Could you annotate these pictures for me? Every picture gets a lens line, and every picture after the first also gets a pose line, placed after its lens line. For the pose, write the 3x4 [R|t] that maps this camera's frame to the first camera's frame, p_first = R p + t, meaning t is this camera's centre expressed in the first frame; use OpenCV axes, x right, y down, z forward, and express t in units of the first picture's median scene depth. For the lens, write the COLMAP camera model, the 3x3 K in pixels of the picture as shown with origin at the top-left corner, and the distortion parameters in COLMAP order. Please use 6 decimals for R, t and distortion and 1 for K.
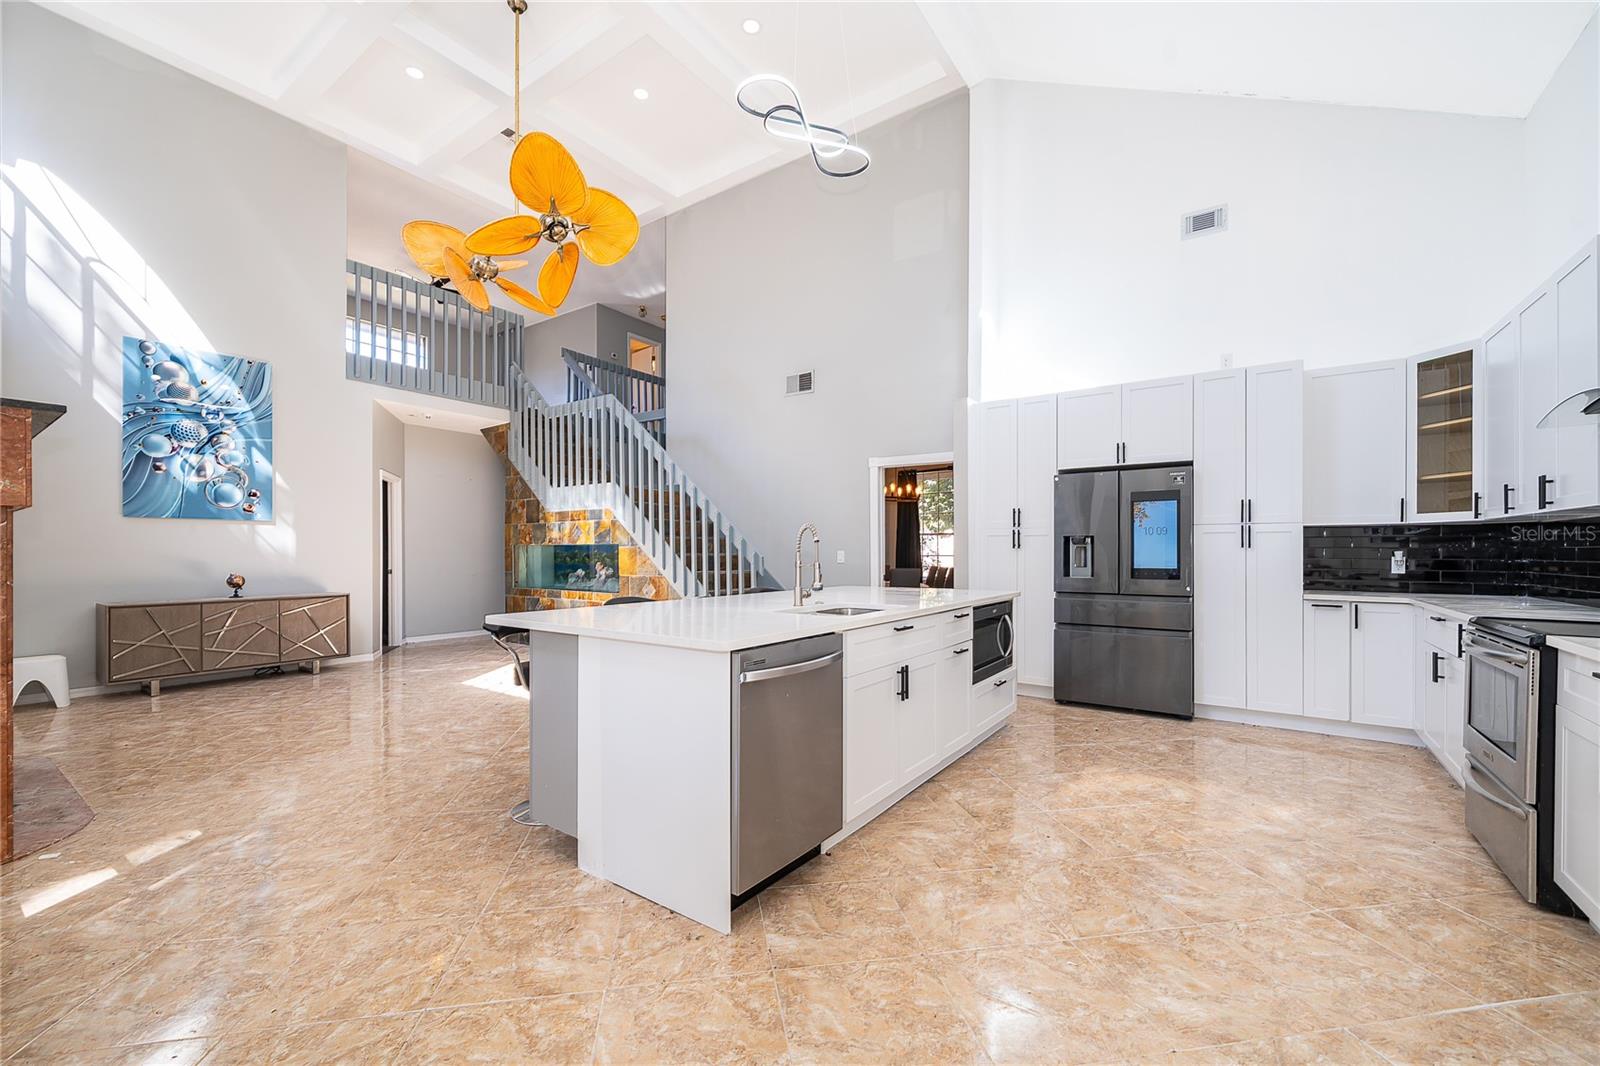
lens RADIAL K [[653.1, 0, 791.0], [0, 653.1, 554.1], [0, 0, 1]] dist [-0.000029, 0.000939]
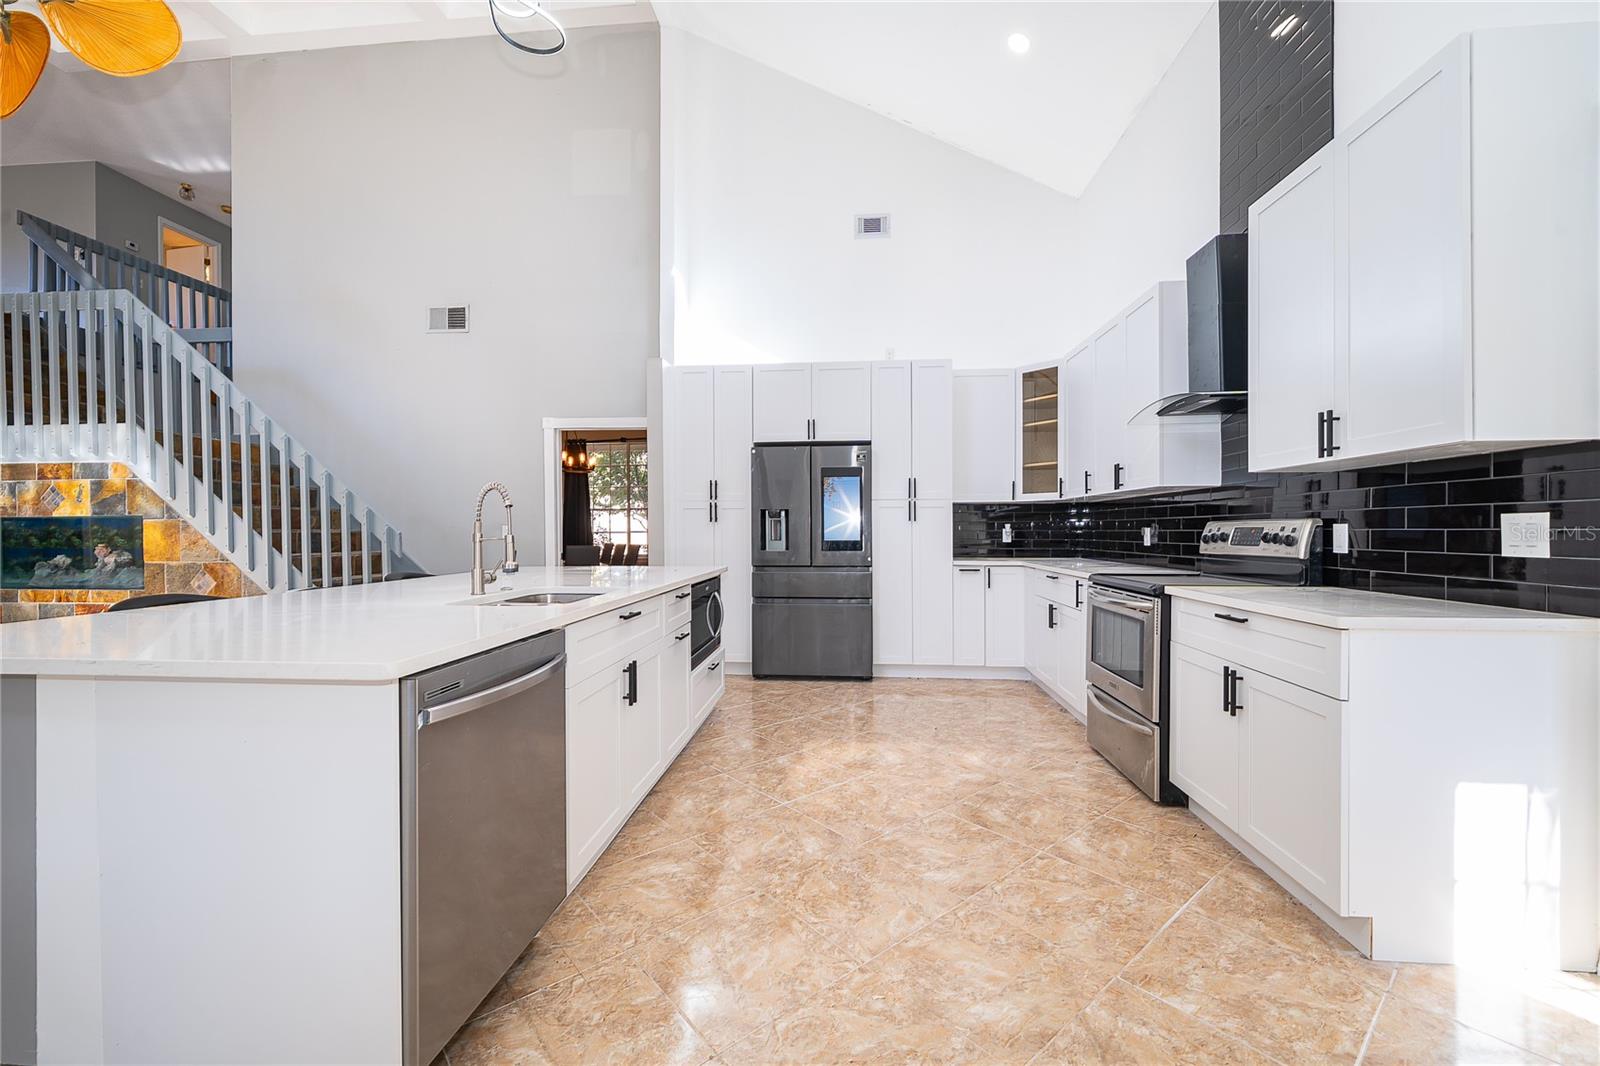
lens RADIAL K [[653.1, 0, 802.0], [0, 653.1, 531.6], [0, 0, 1]] dist [-0.000029, 0.000939]
pose [[0.861642, -0.005137, 0.507490, -0.030036], [0.006020, 0.999982, -0.000098, 0.006609], [-0.507480, 0.003140, 0.861658, 0.110935]]
